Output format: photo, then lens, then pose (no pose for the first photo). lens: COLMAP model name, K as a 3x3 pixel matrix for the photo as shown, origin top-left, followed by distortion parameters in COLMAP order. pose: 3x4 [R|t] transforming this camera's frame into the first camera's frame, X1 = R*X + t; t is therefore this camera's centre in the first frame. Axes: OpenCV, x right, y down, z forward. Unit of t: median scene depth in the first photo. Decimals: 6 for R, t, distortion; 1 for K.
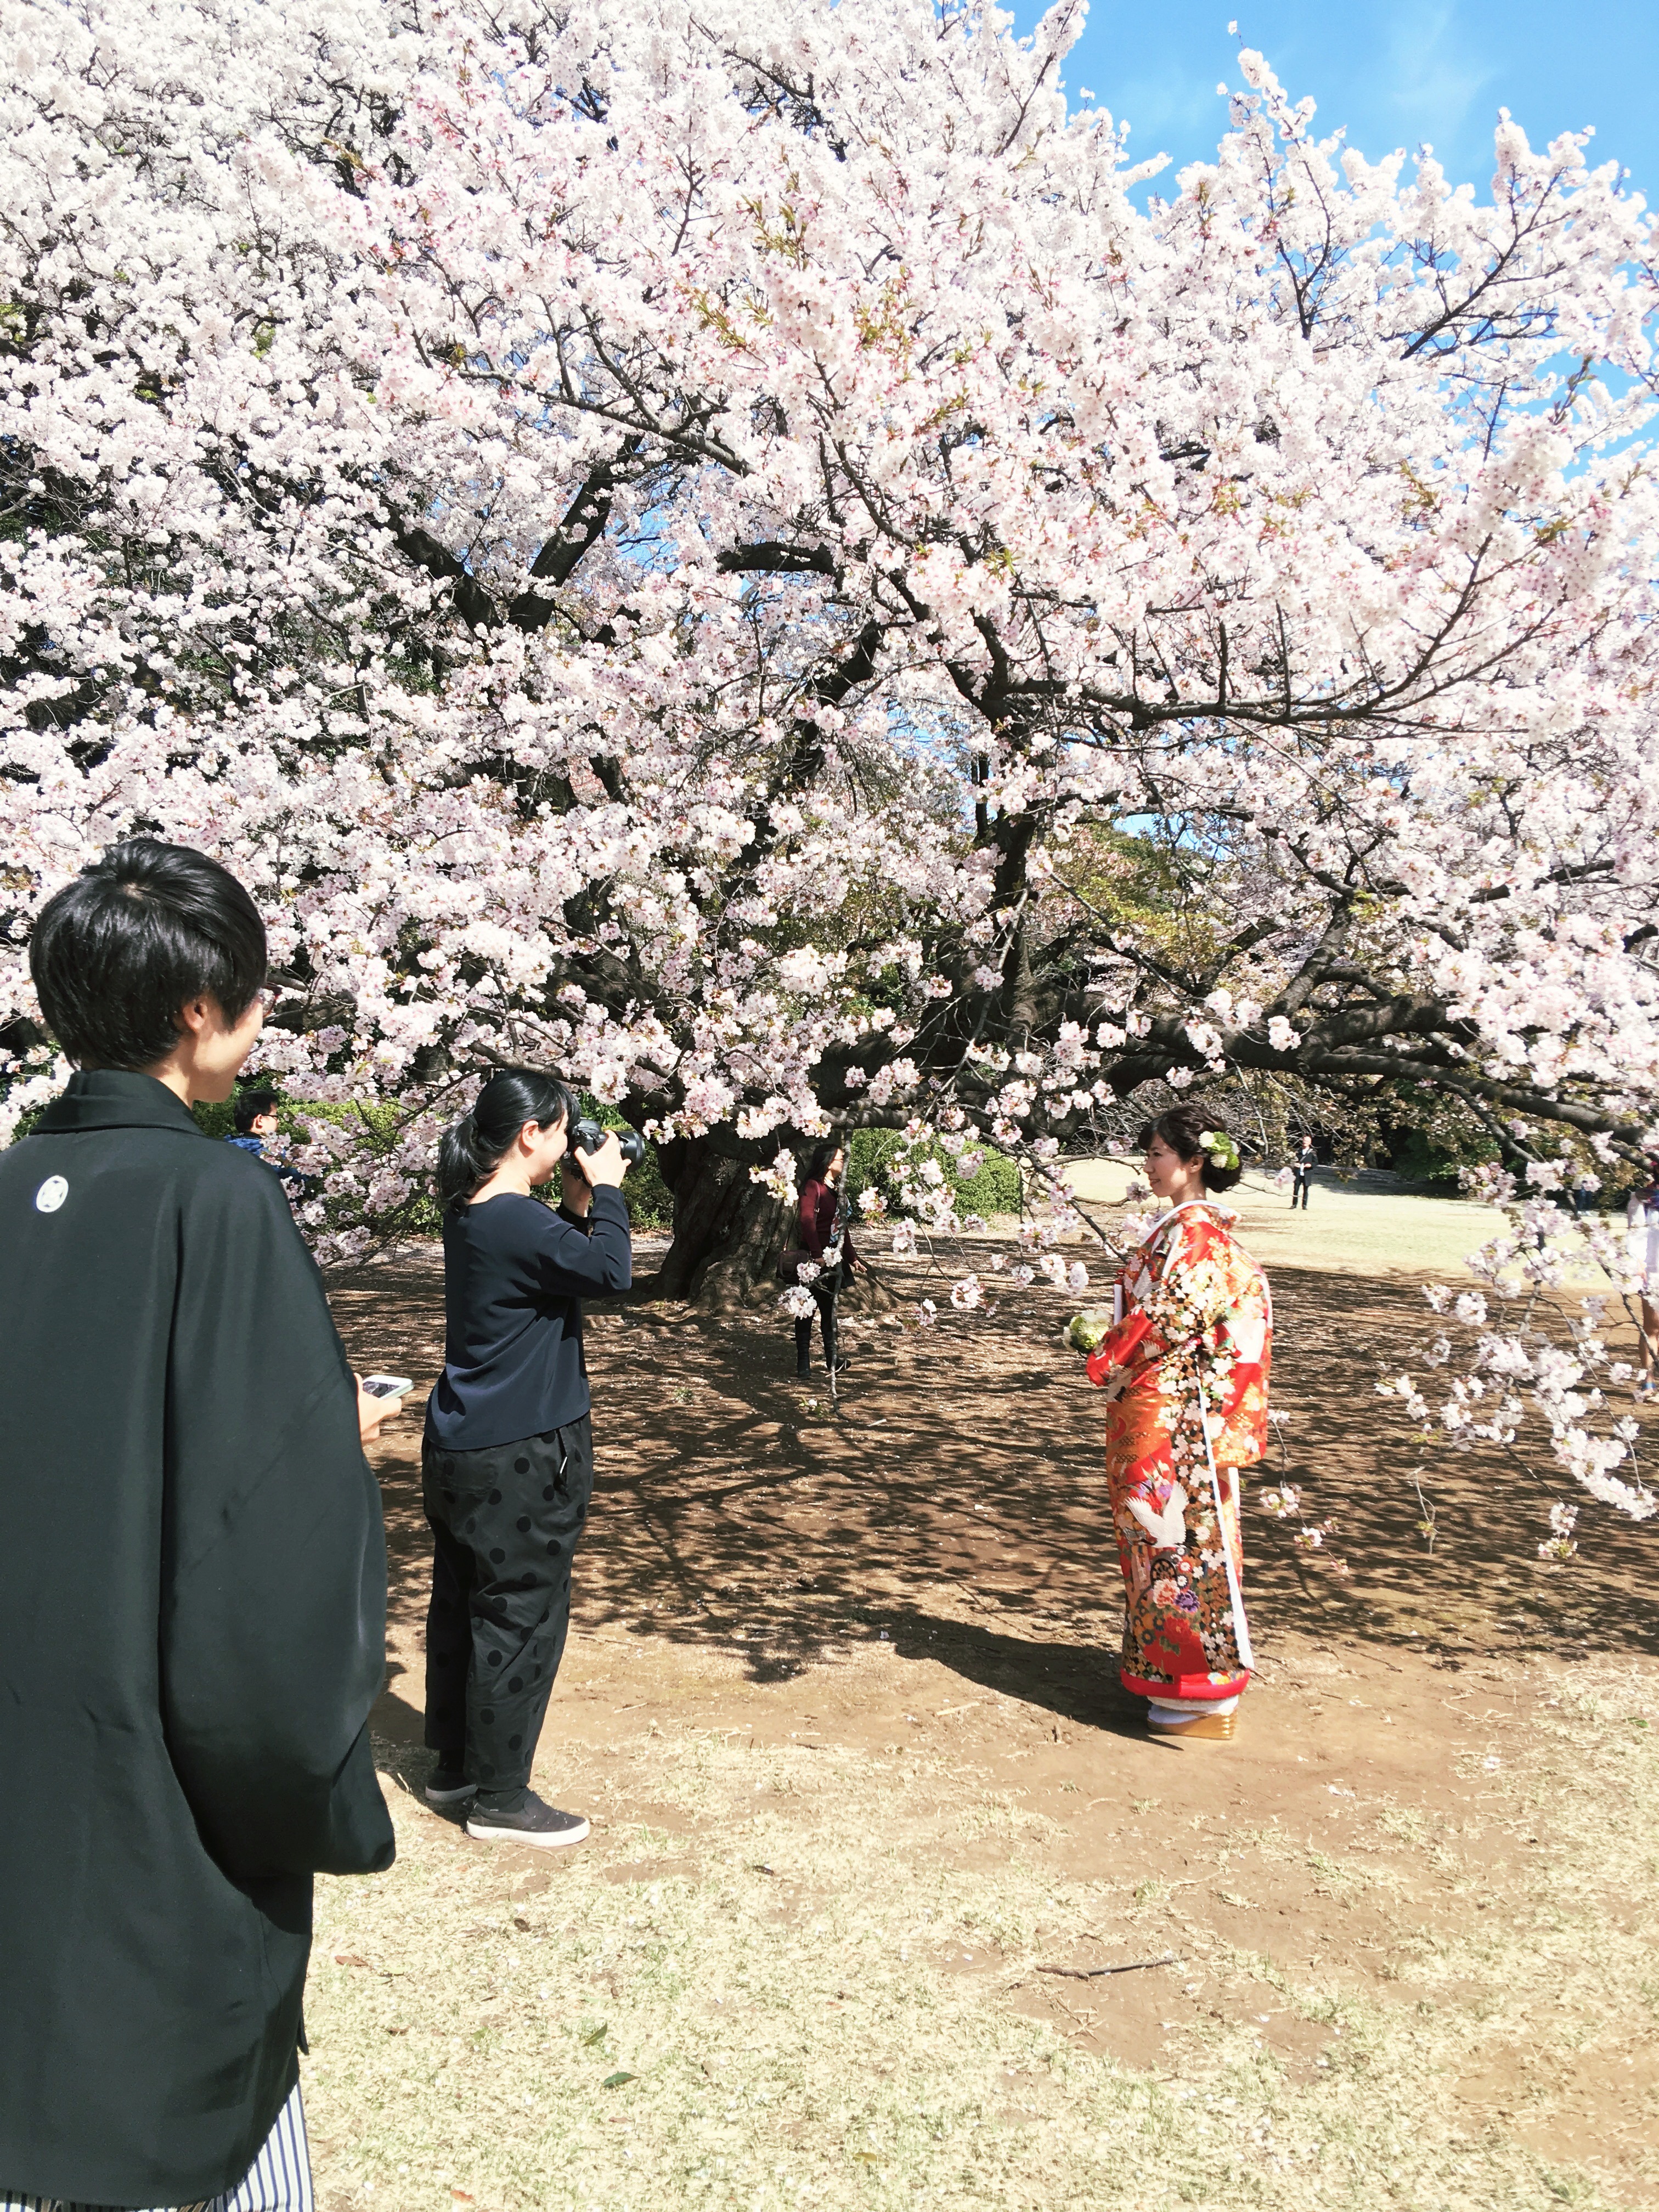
lens RADIAL K [[1752.2, 0, 824.8], [0, 1752.2, 1095.0], [0, 0, 1]] dist [0.007909, 0.009980]
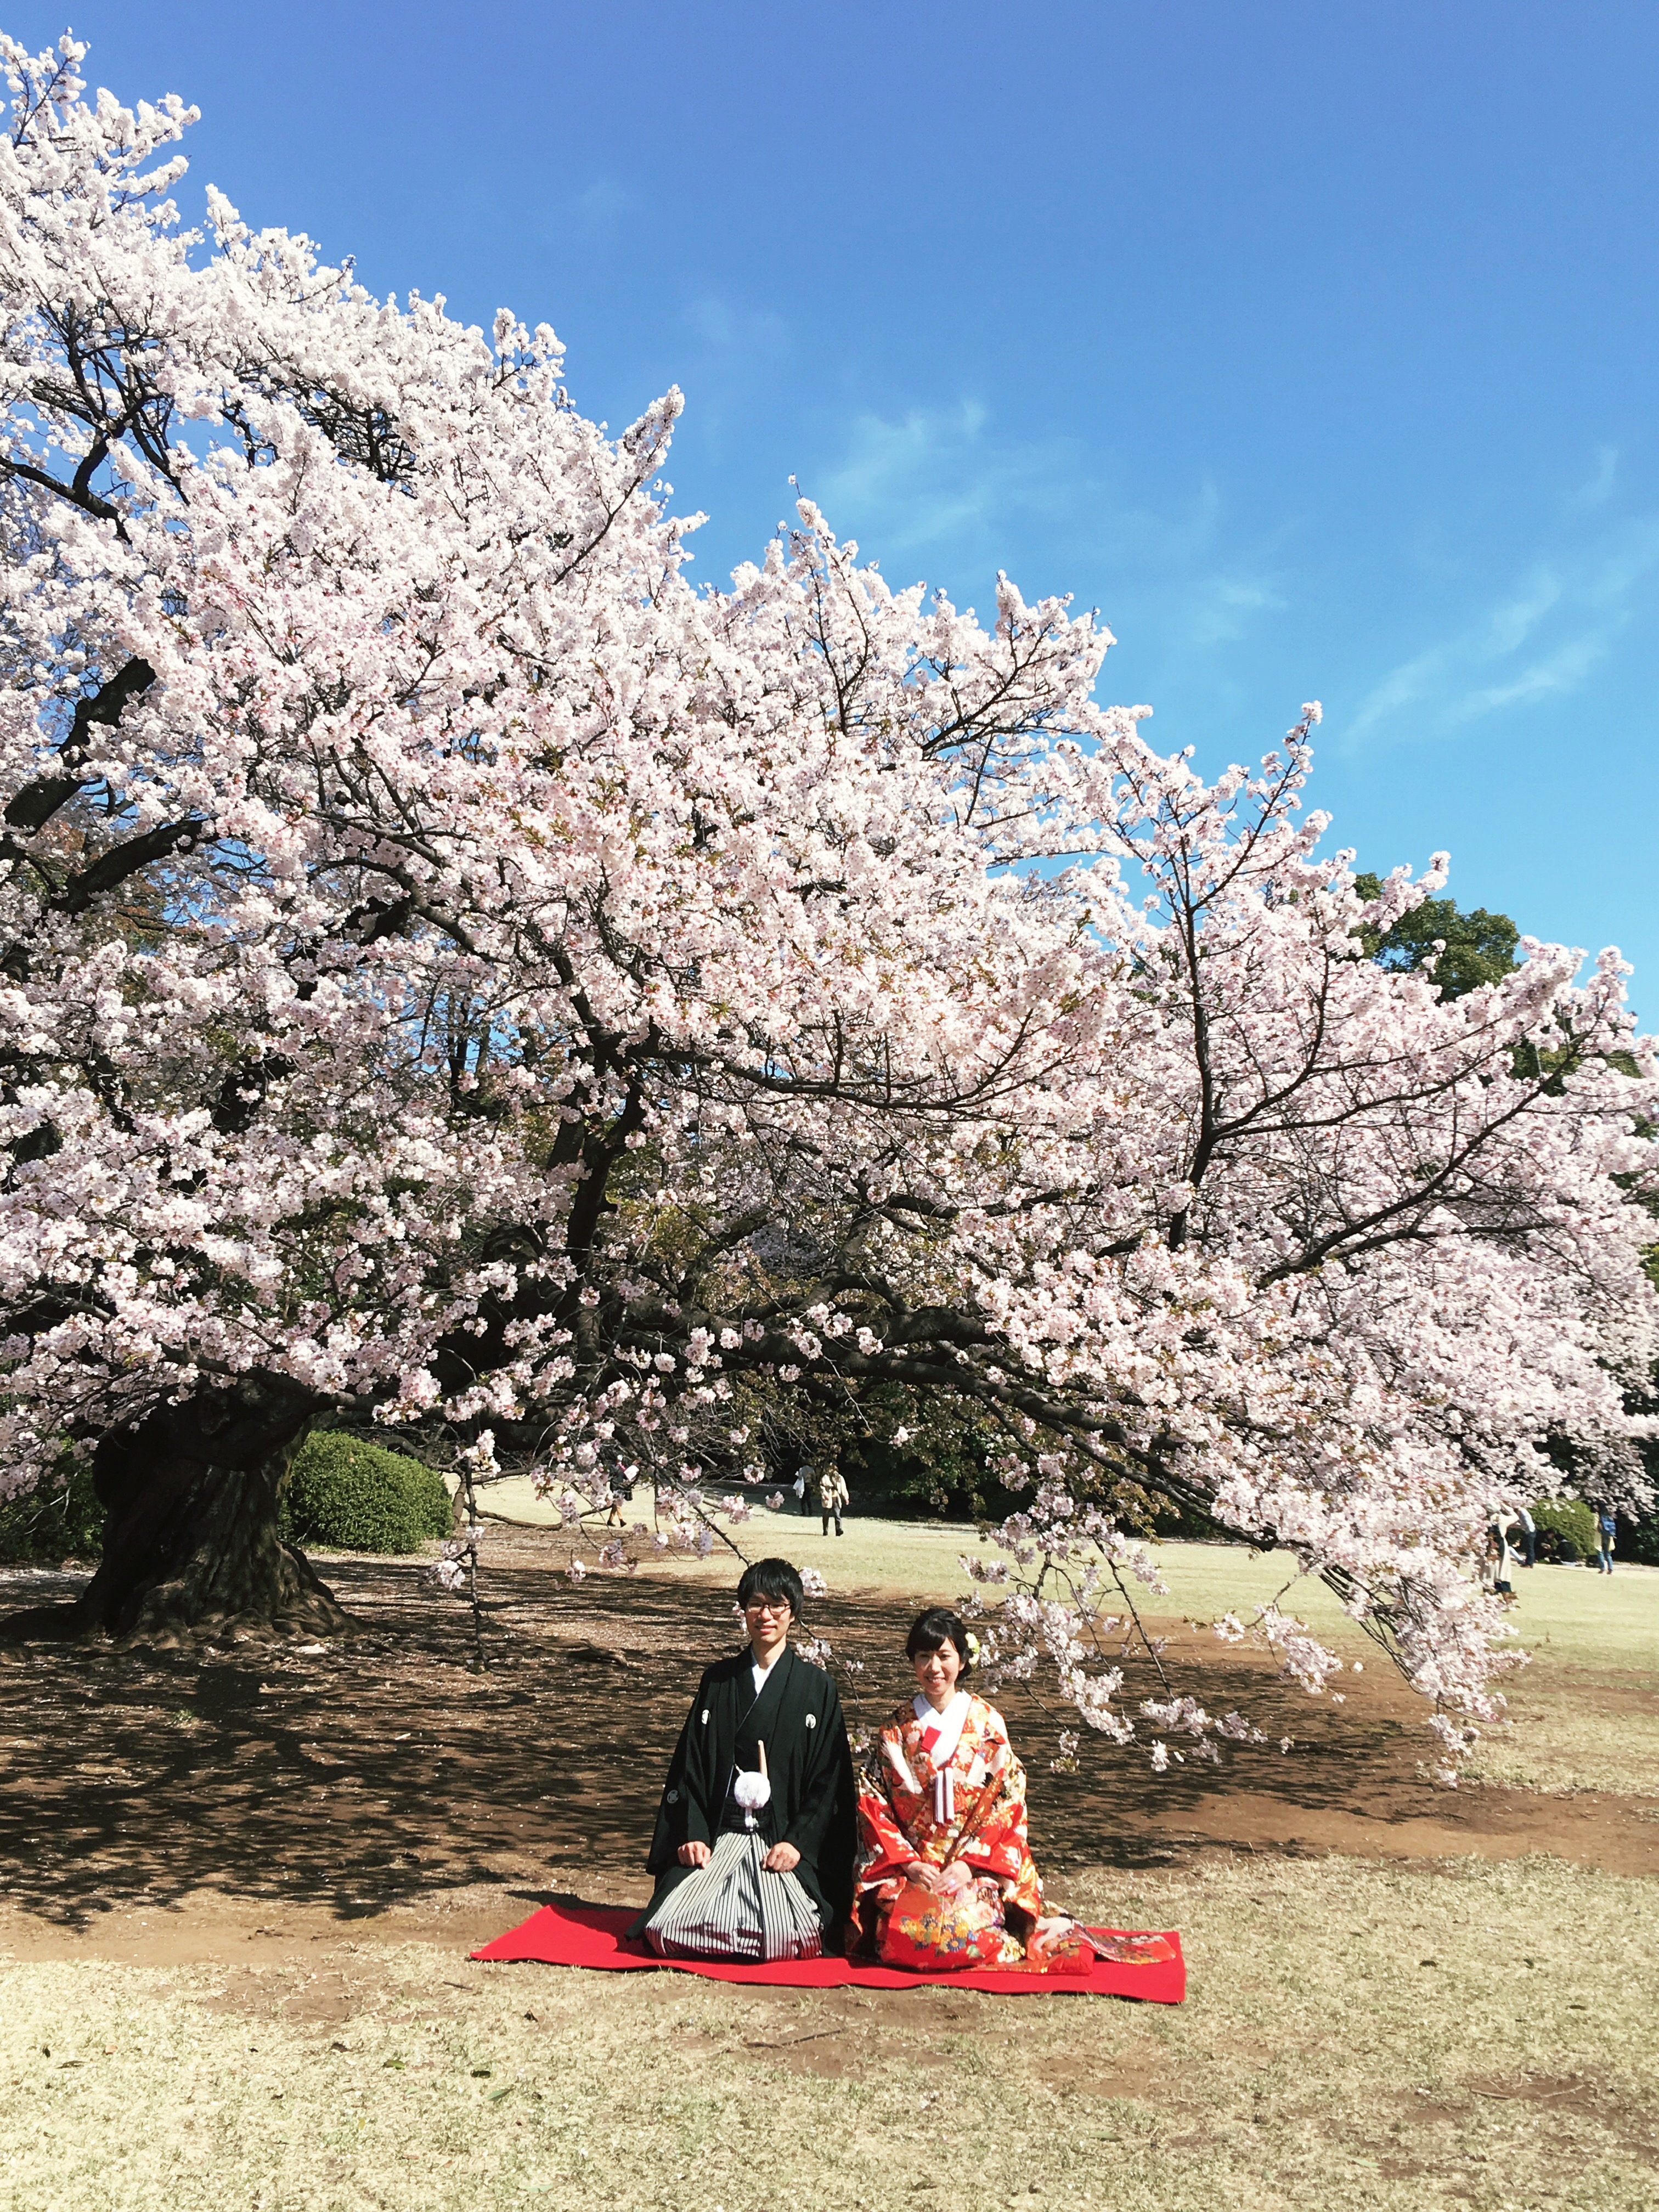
lens RADIAL K [[2262.1, 0, 832.2], [0, 2262.1, 1107.0], [0, 0, 1]] dist [0.005773, 0.000000]
pose [[0.949595, 0.048474, 0.309710, -0.264801], [-0.007076, 0.991035, -0.133415, 0.014830], [-0.313400, 0.124498, 0.941425, -0.525319]]
